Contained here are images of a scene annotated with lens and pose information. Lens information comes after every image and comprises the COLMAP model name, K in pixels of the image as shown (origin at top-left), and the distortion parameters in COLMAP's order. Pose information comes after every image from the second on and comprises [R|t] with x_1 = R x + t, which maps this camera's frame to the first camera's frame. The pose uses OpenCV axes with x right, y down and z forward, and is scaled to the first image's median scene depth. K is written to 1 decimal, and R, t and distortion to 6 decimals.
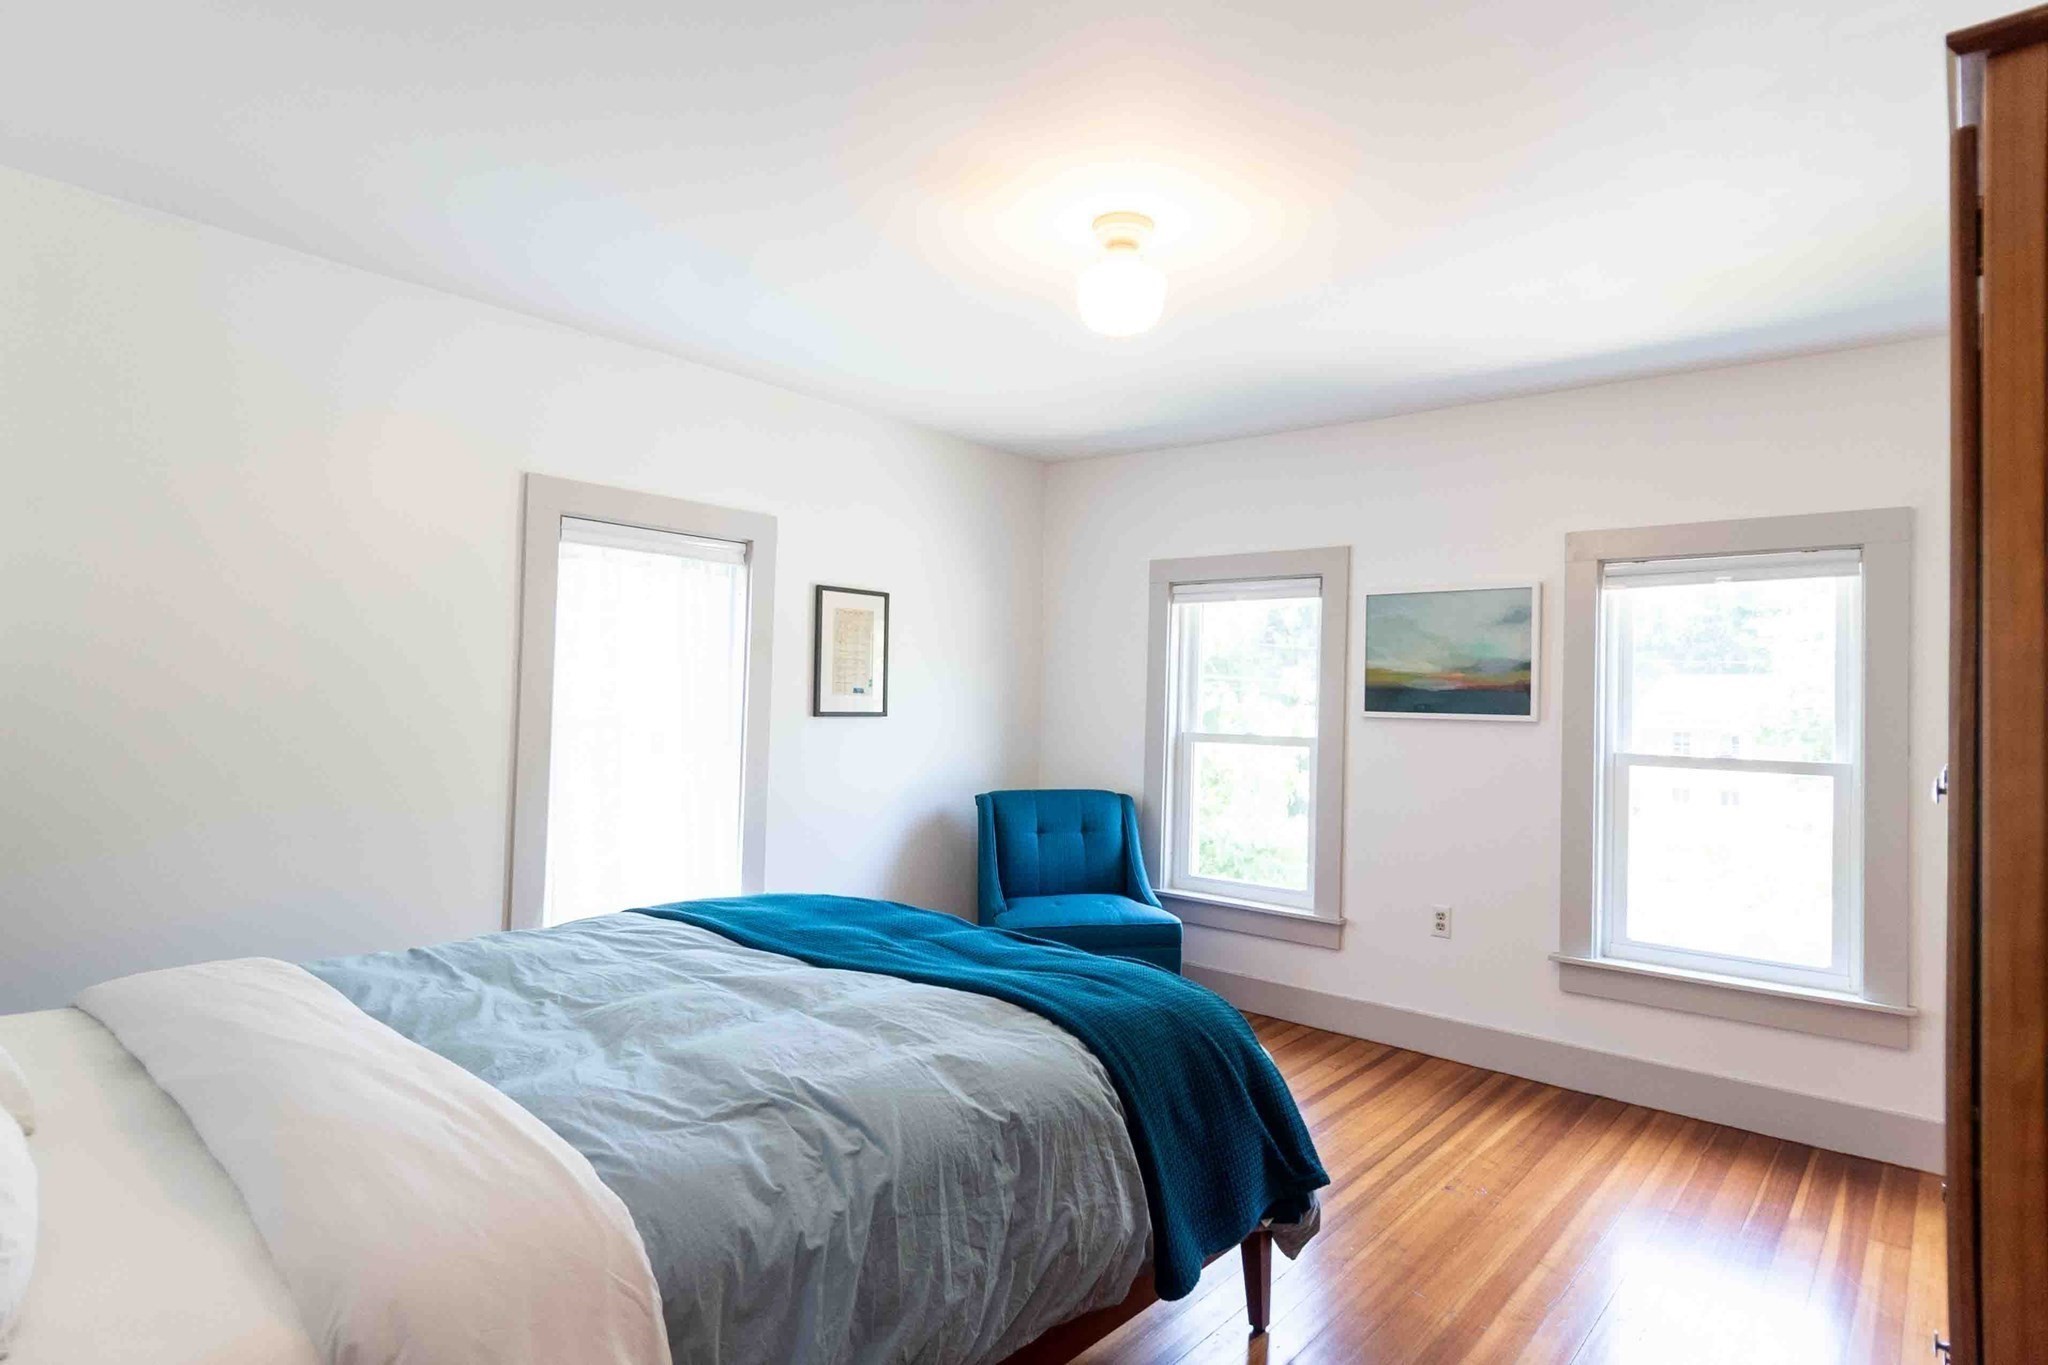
lens RADIAL K [[1088.7, 0, 1024.0], [0, 1088.7, 682.5], [0, 0, 1]] dist [-0.000075, 0.000064]
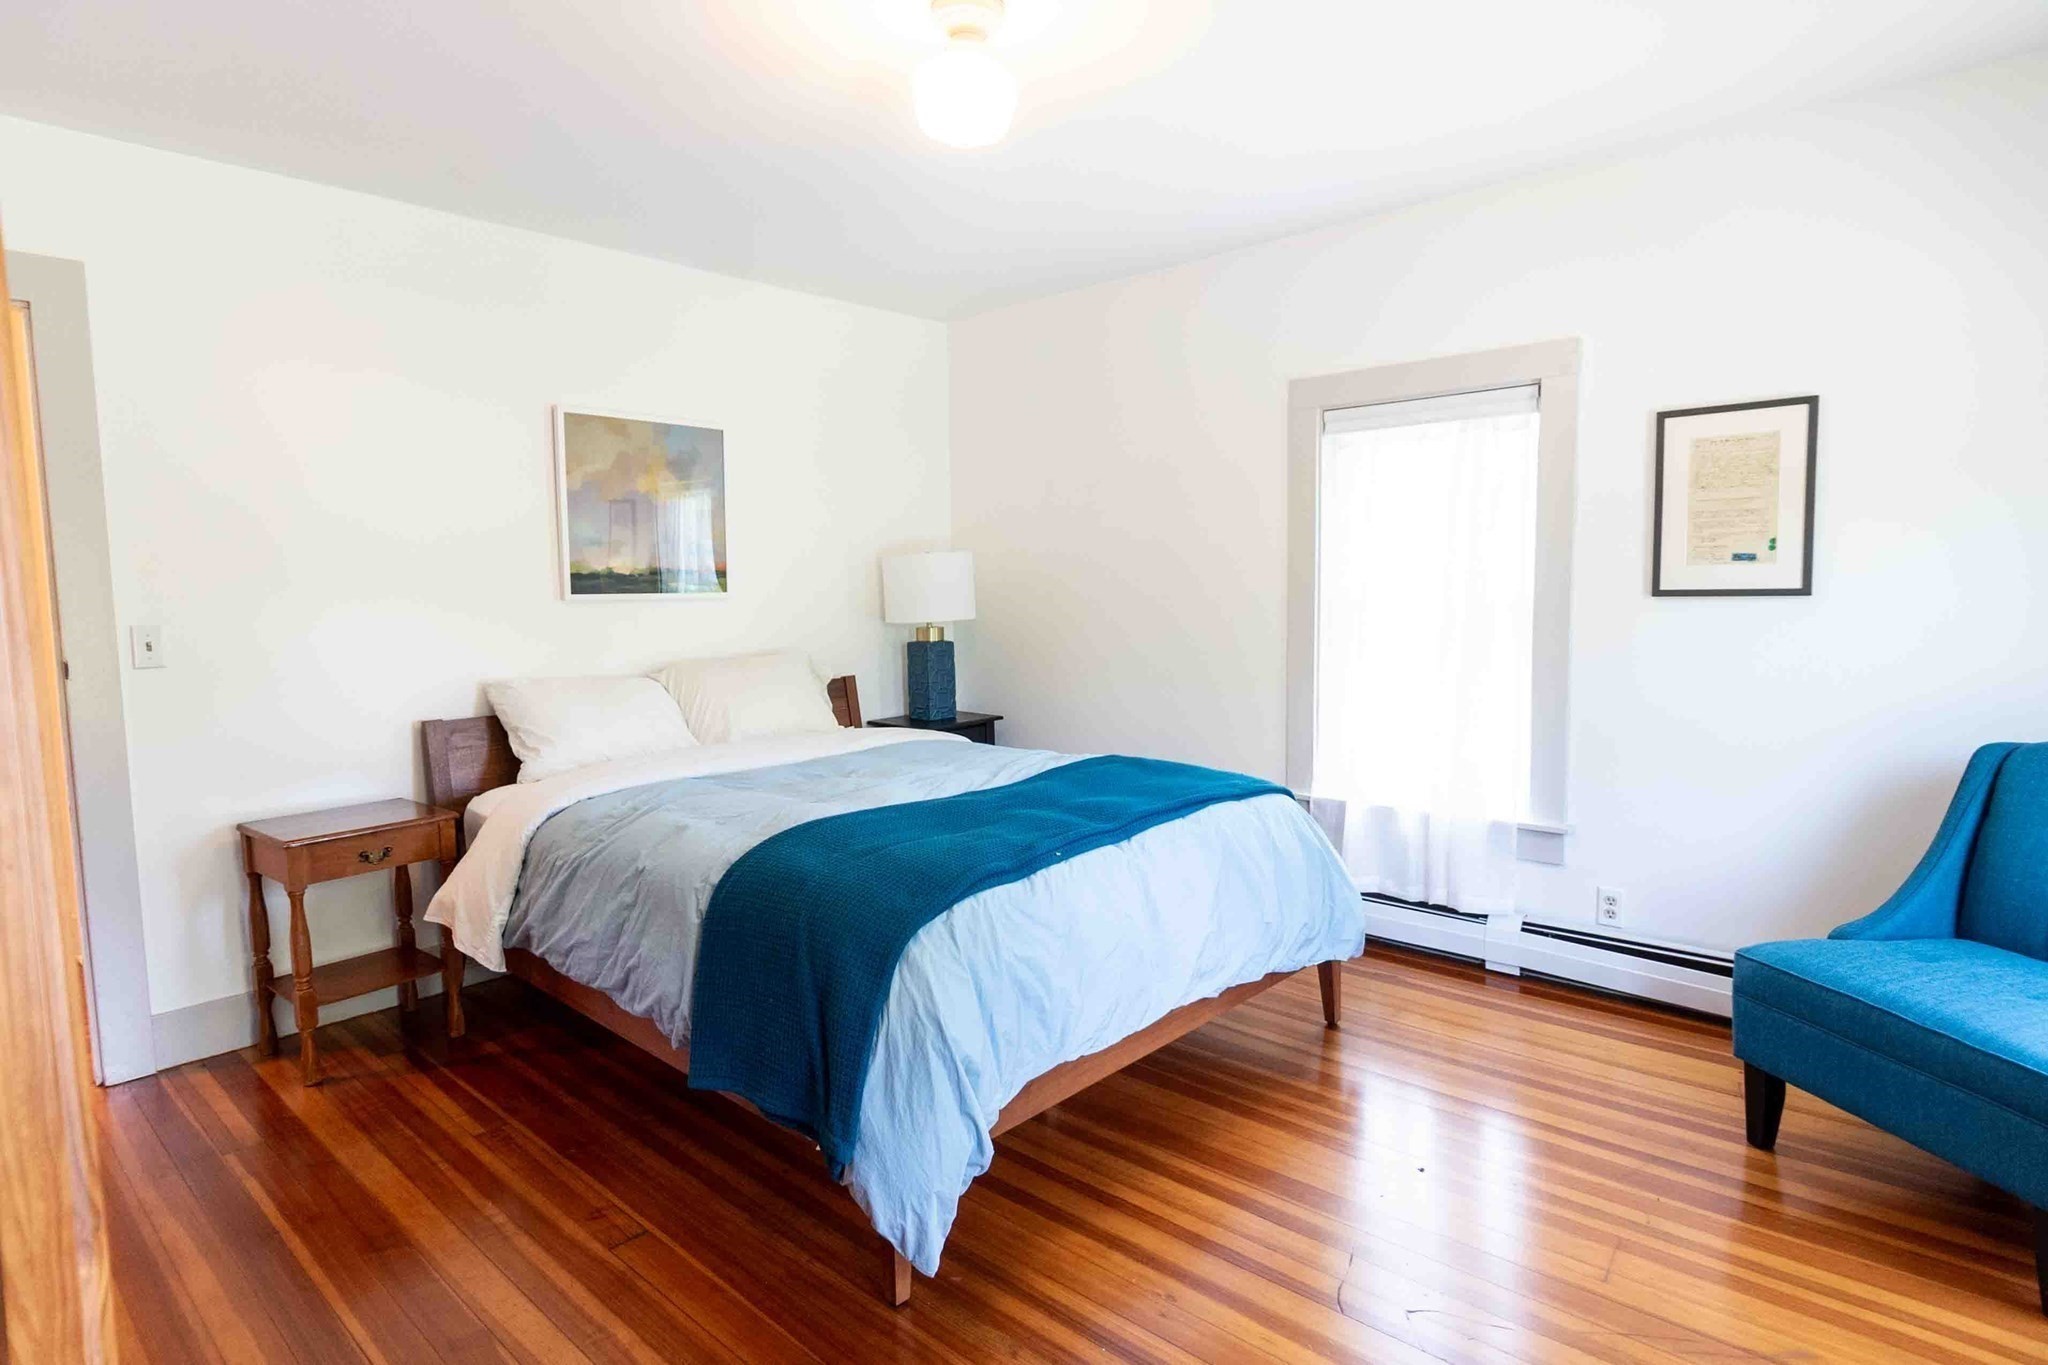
lens RADIAL K [[1088.7, 0, 1024.0], [0, 1088.7, 682.5], [0, 0, 1]] dist [-0.000075, 0.000064]
pose [[-0.027337, 0.068254, -0.997293, 0.543693], [0.037790, 0.997024, 0.067200, 0.023217], [0.998912, -0.035850, -0.029835, 0.600500]]
